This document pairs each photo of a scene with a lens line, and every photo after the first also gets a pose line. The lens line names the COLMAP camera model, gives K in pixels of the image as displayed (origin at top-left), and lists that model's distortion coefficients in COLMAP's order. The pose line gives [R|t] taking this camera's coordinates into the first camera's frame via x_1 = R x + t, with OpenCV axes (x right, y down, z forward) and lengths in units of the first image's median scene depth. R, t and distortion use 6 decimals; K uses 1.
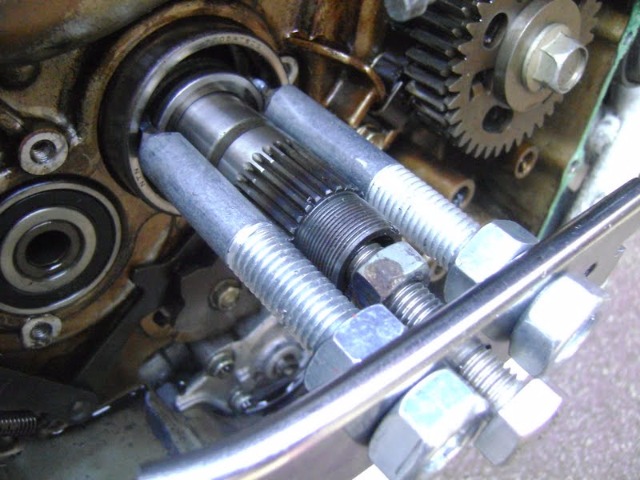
lens RADIAL K [[651.0, 0, 320.0], [0, 651.0, 240.0], [0, 0, 1]] dist [-0.142600, -0.003264]
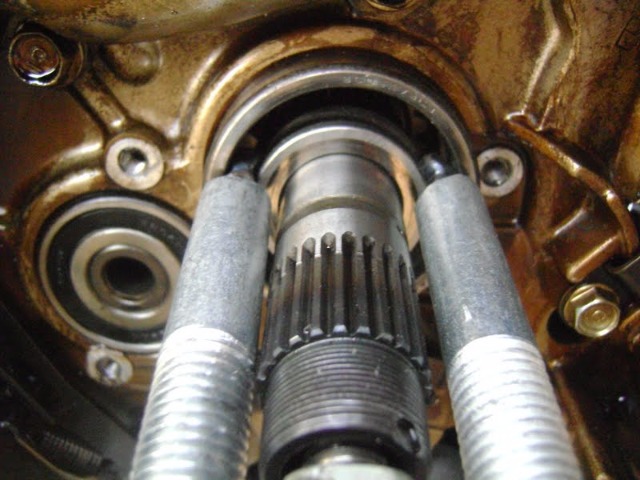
lens RADIAL K [[651.0, 0, 320.0], [0, 651.0, 240.0], [0, 0, 1]] dist [-0.142600, -0.003264]
pose [[0.772206, 0.300283, -0.559936, 0.246087], [-0.400984, 0.913925, -0.062875, -0.085756], [0.492859, 0.273078, 0.826147, 0.422293]]
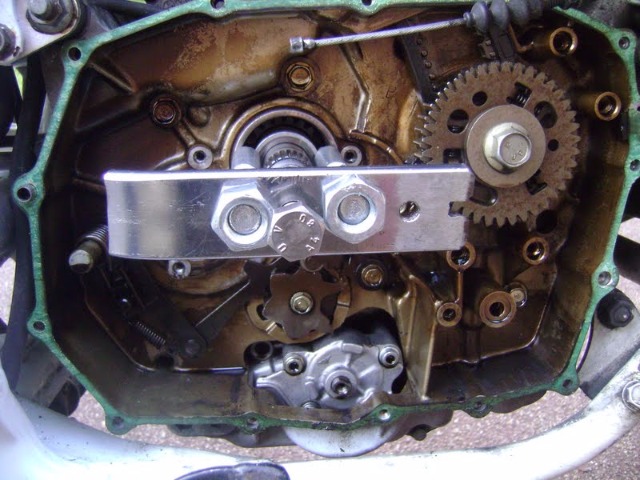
lens RADIAL K [[651.0, 0, 320.0], [0, 651.0, 240.0], [0, 0, 1]] dist [-0.142600, -0.003264]
pose [[0.828628, 0.091718, -0.552235, 0.991950], [-0.325467, 0.881556, -0.341951, 0.642259], [0.455463, 0.463084, 0.760333, -0.261299]]
